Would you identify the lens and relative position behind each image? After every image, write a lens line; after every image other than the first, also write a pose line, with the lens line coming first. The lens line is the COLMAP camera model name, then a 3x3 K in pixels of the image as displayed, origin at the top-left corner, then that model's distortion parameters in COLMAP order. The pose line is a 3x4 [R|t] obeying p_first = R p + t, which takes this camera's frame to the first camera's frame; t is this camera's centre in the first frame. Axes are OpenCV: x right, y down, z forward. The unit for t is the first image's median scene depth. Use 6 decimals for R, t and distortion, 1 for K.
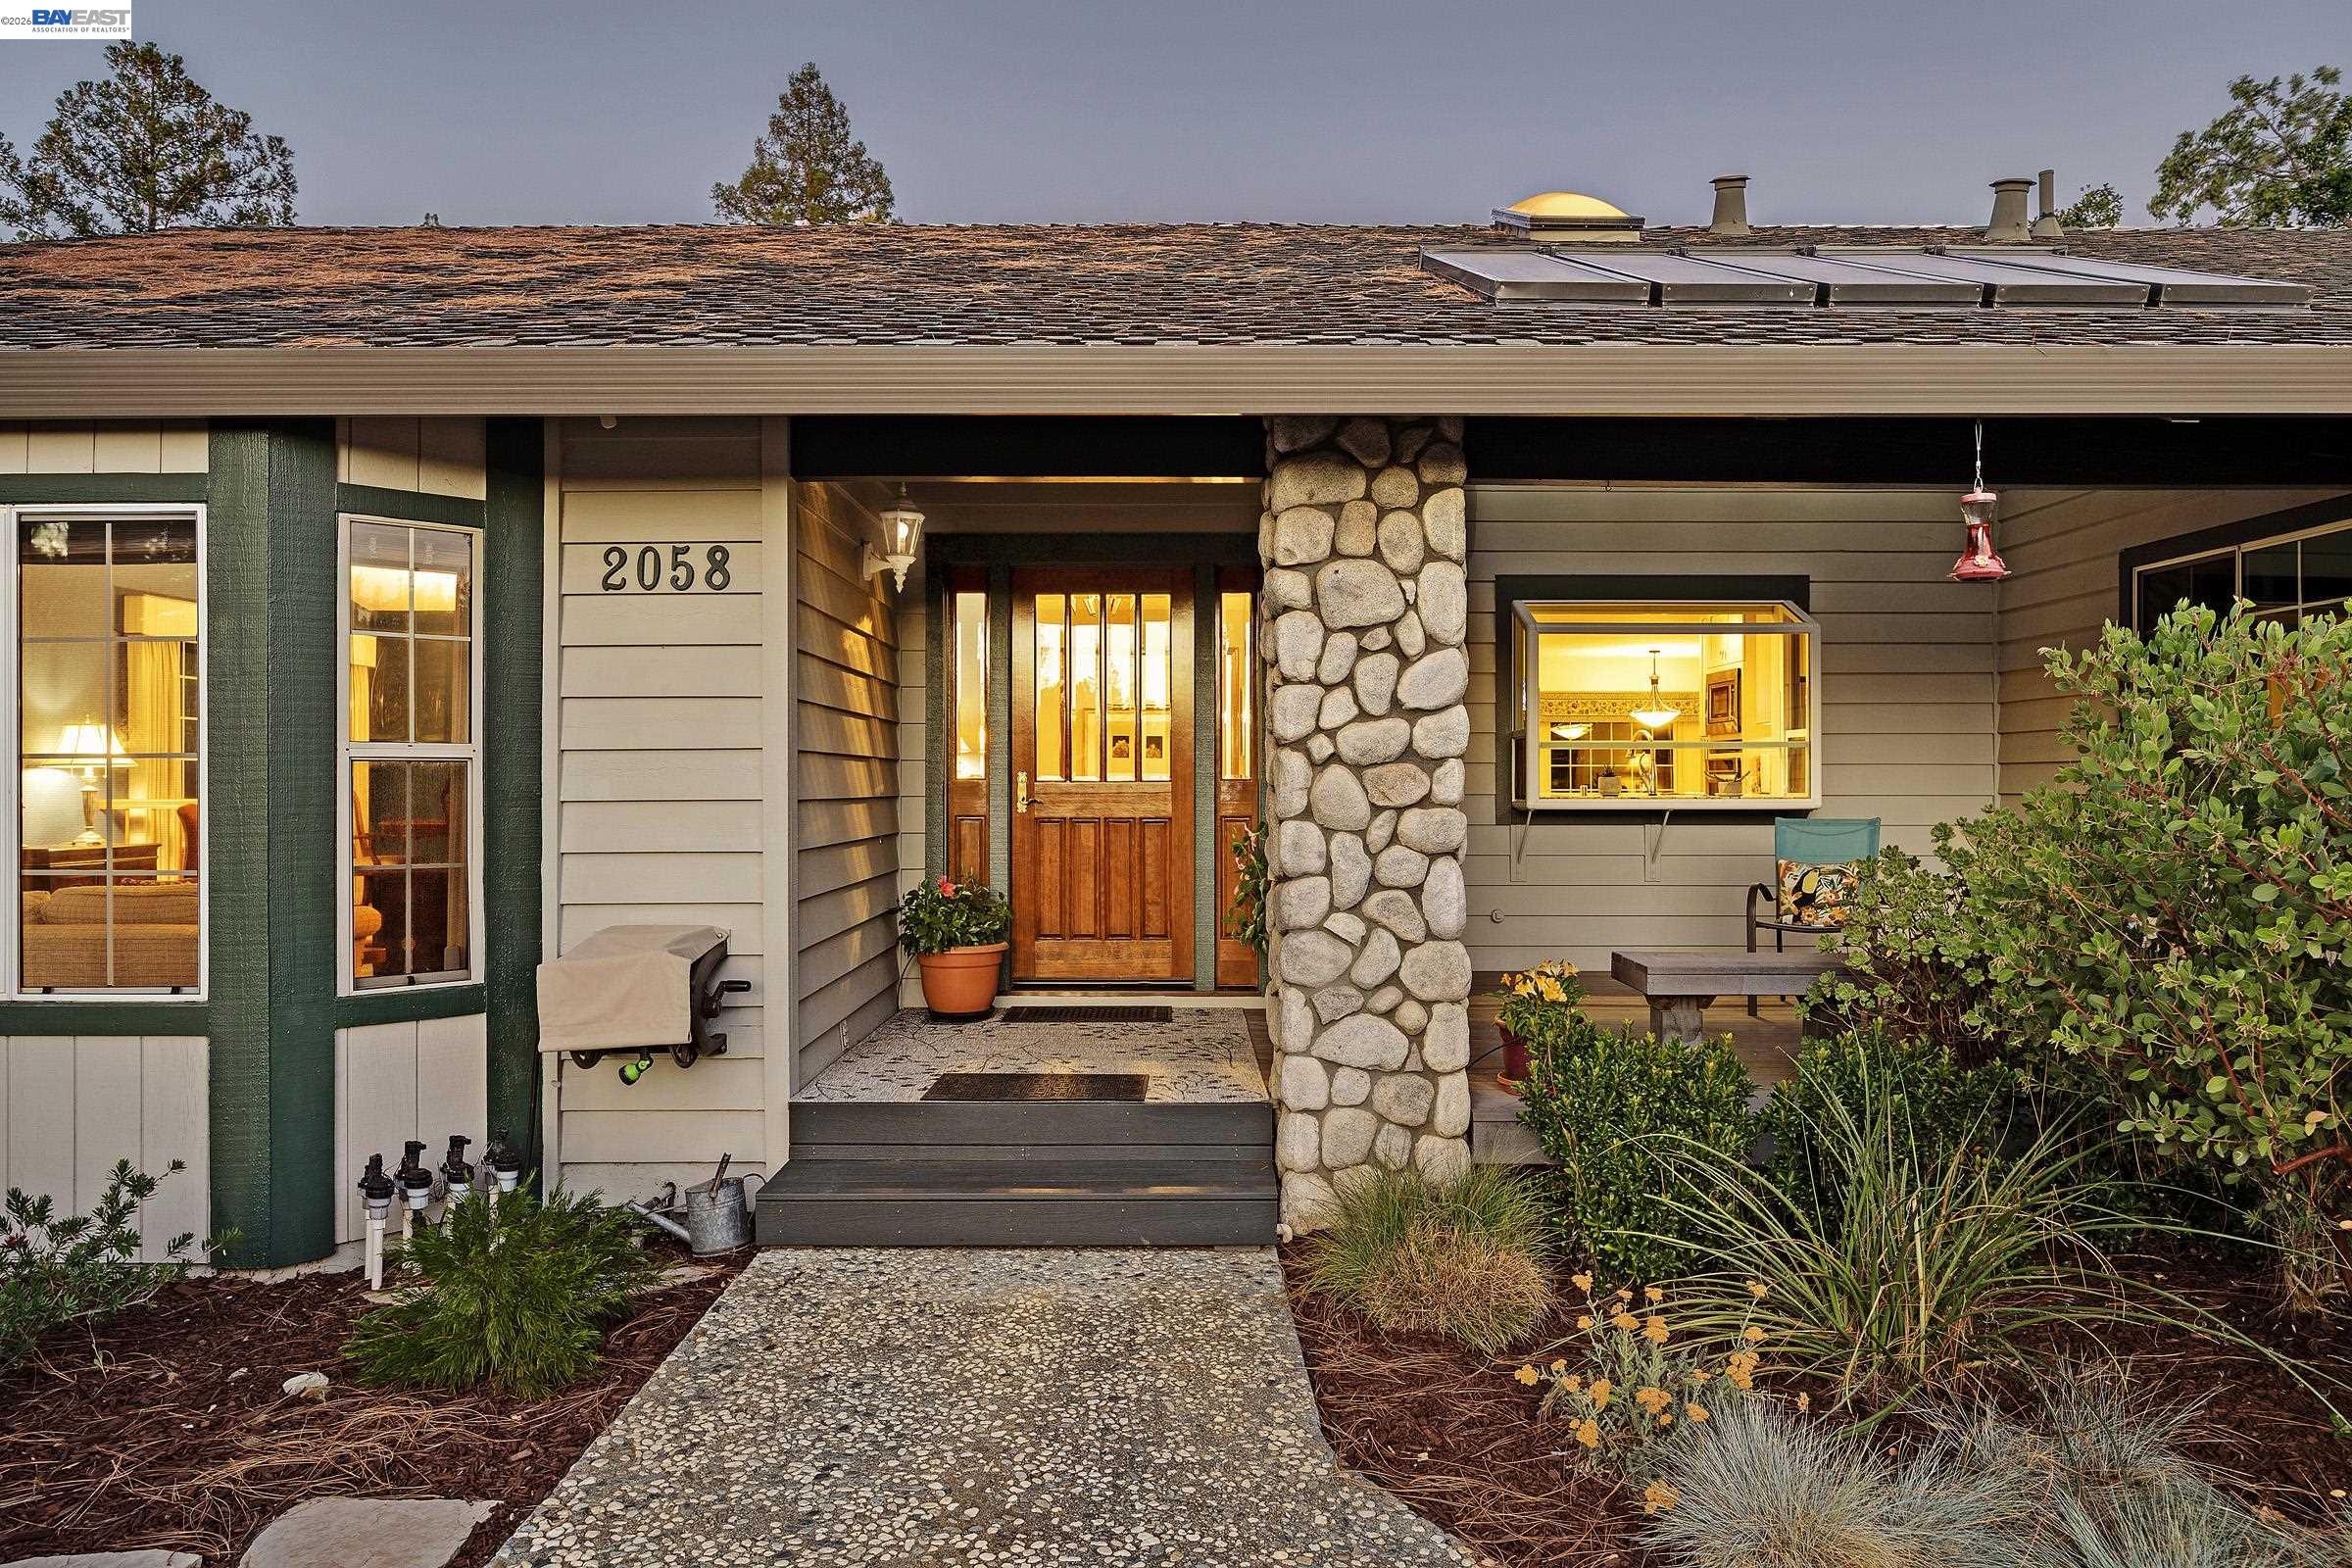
lens RADIAL K [[1524.6, 0, 1176.0], [0, 1524.6, 784.0], [0, 0, 1]] dist [-0.007943, -0.003254]
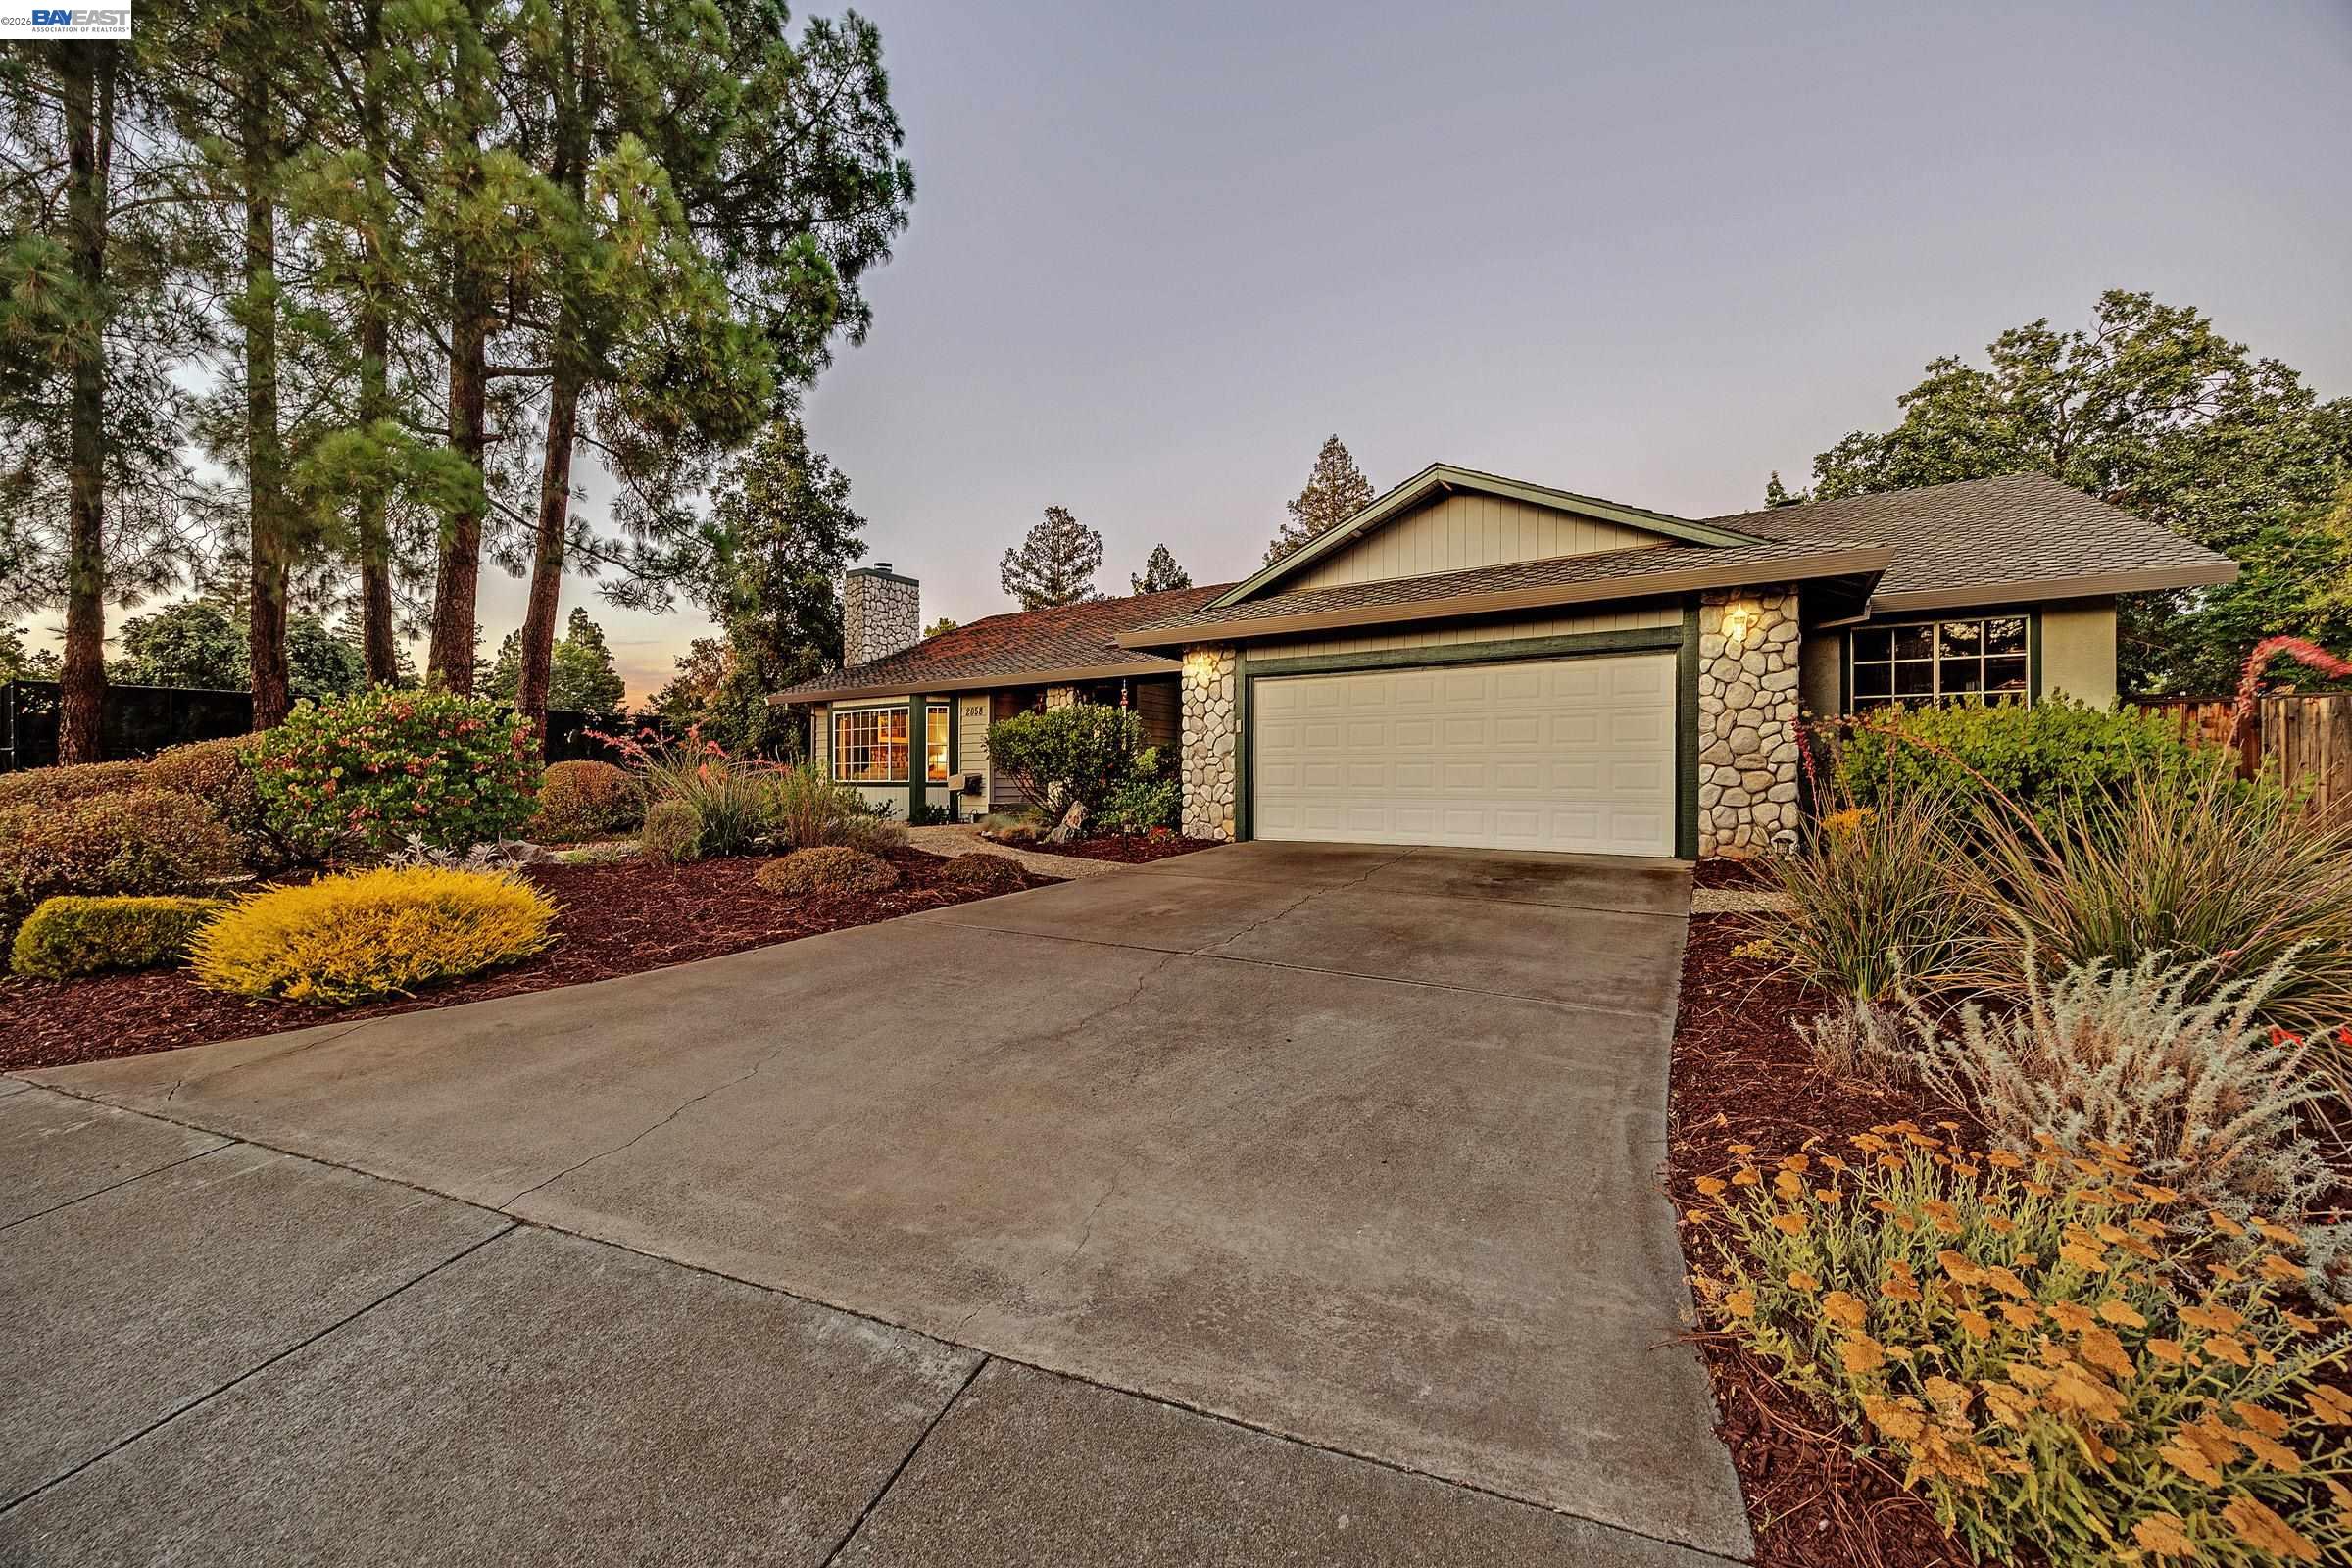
lens RADIAL K [[918.4, 0, 1176.0], [0, 918.4, 784.0], [0, 0, 1]] dist [-0.000590, -0.000060]
pose [[0.838072, -0.002469, -0.545553, 1.554317], [-0.000888, 0.999982, -0.005890, 0.107729], [0.545558, 0.005421, 0.838055, -1.056475]]
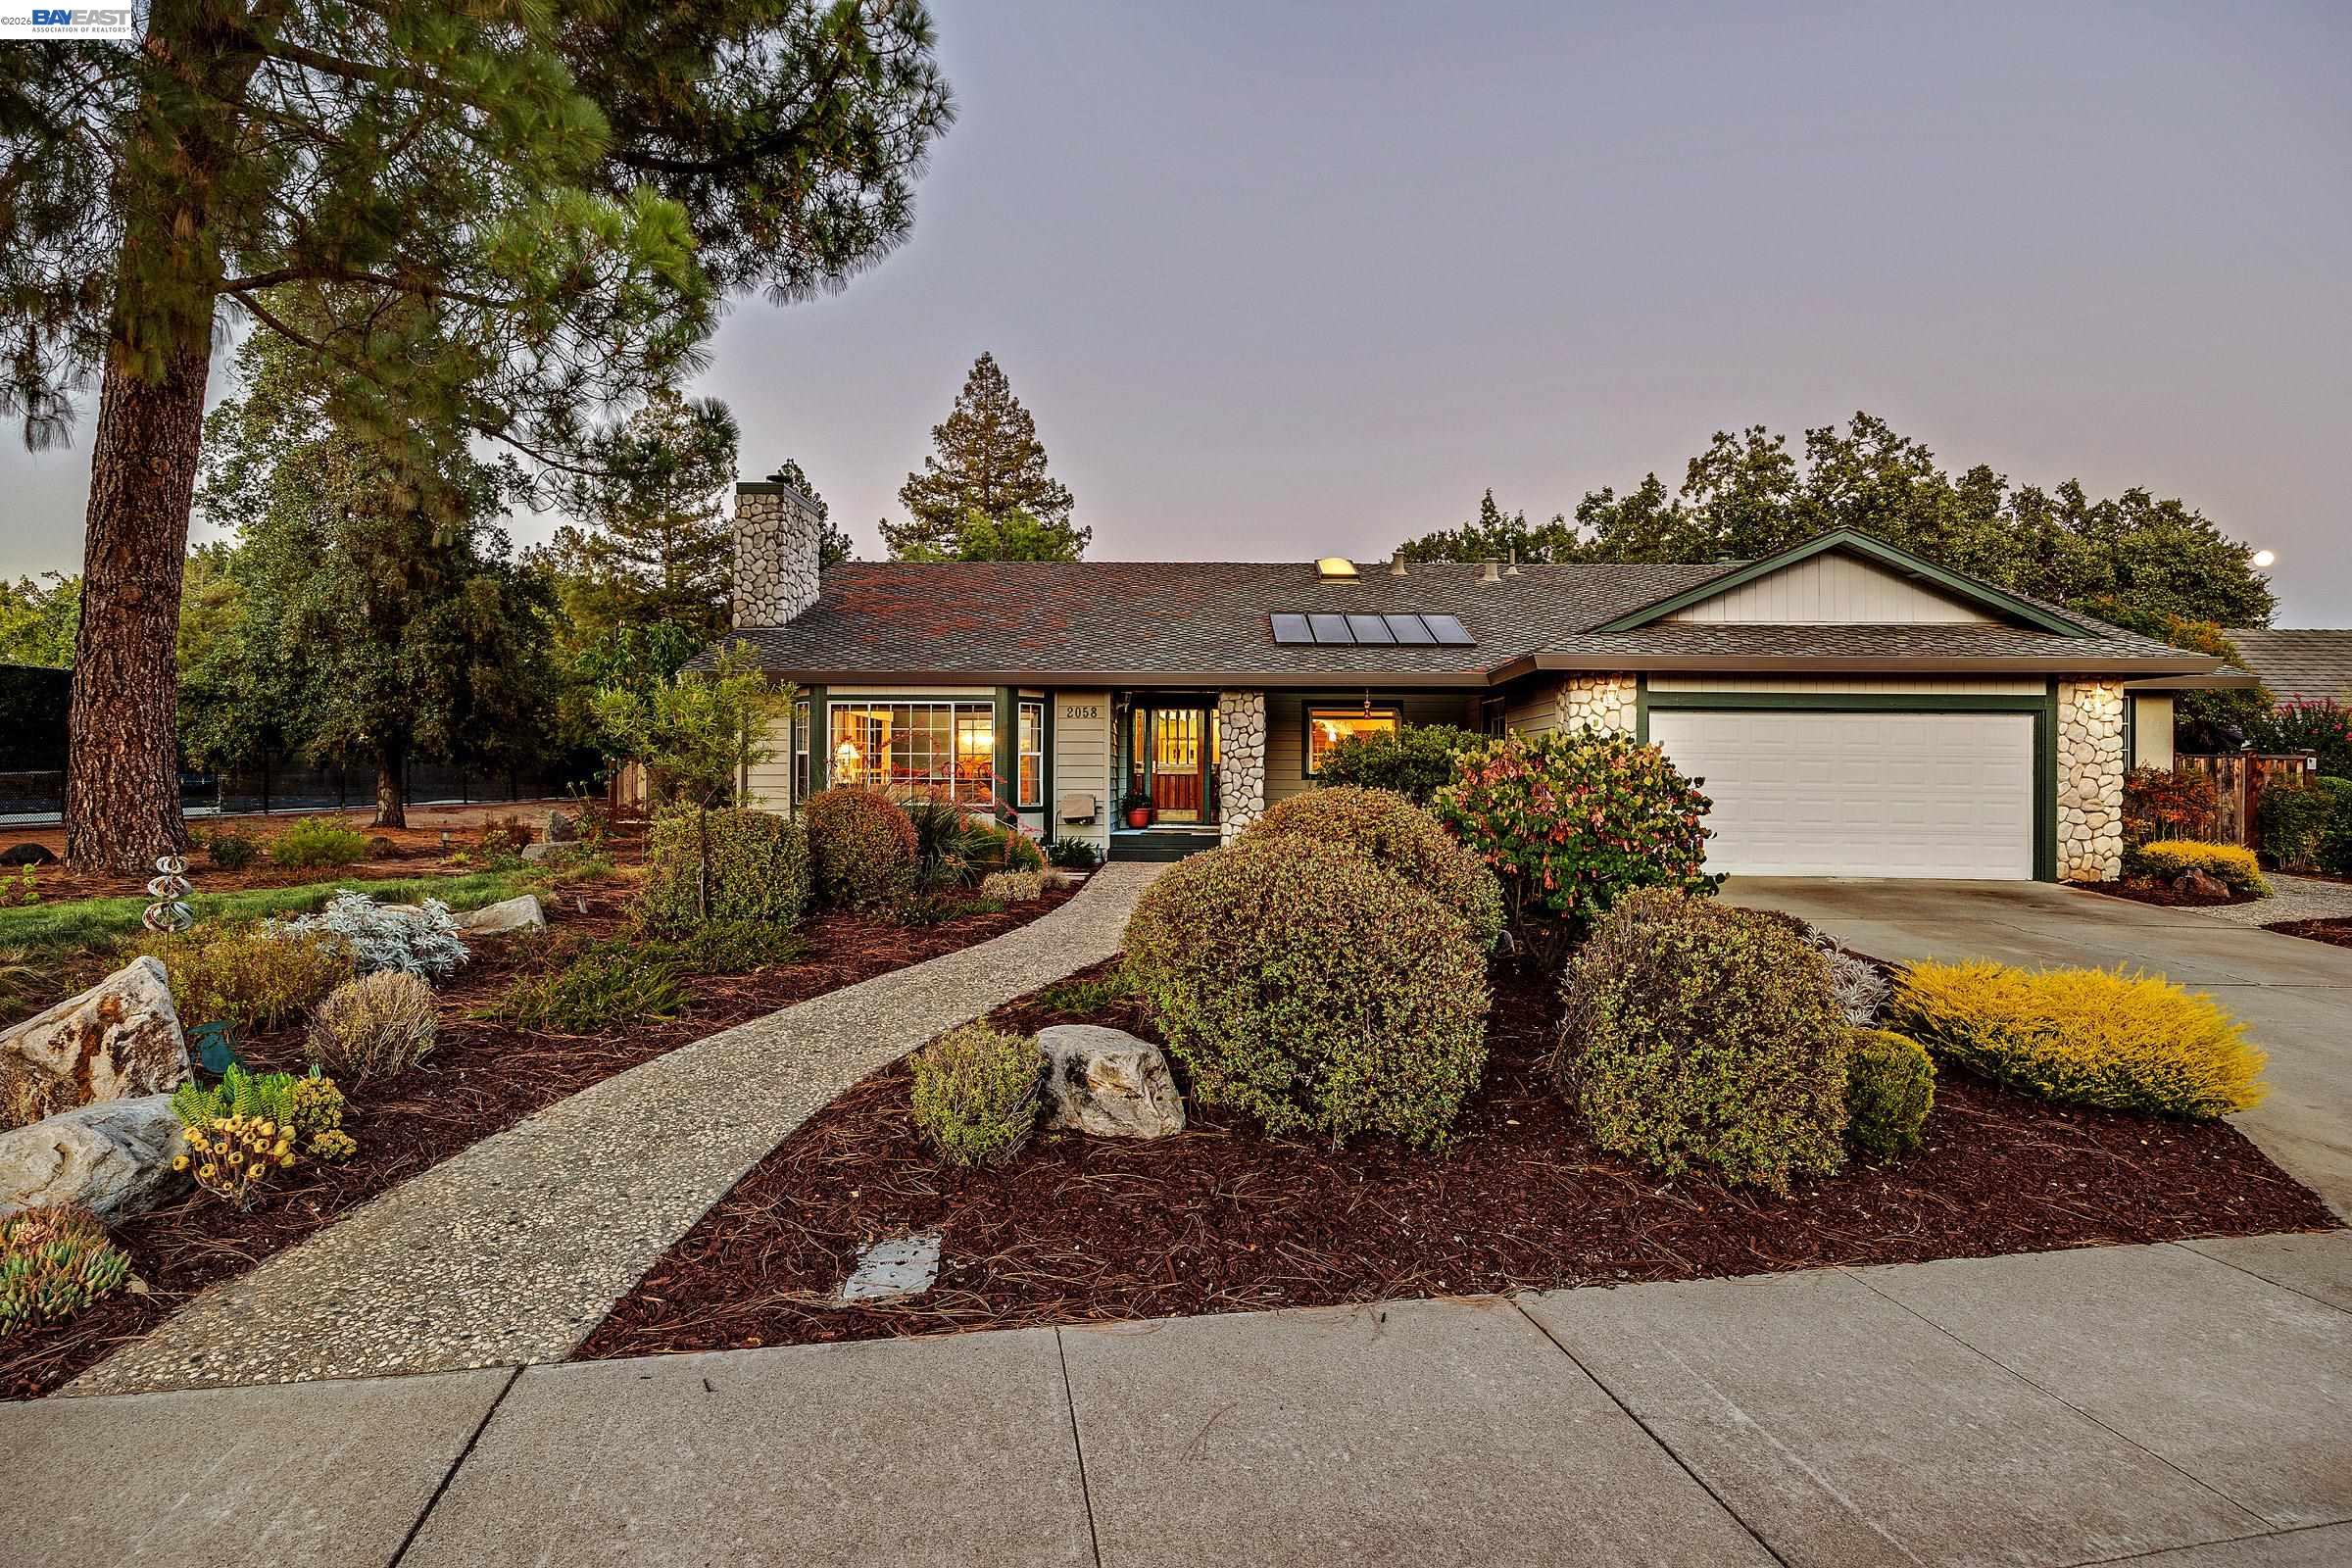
lens RADIAL K [[1145.3, 0, 1176.0], [0, 1145.3, 784.0], [0, 0, 1]] dist [-0.003343, -0.000268]
pose [[0.999776, 0.005201, -0.020517, 0.001974], [-0.005151, 0.999984, 0.002476, 0.037894], [0.020529, -0.002370, 0.999786, -1.617387]]
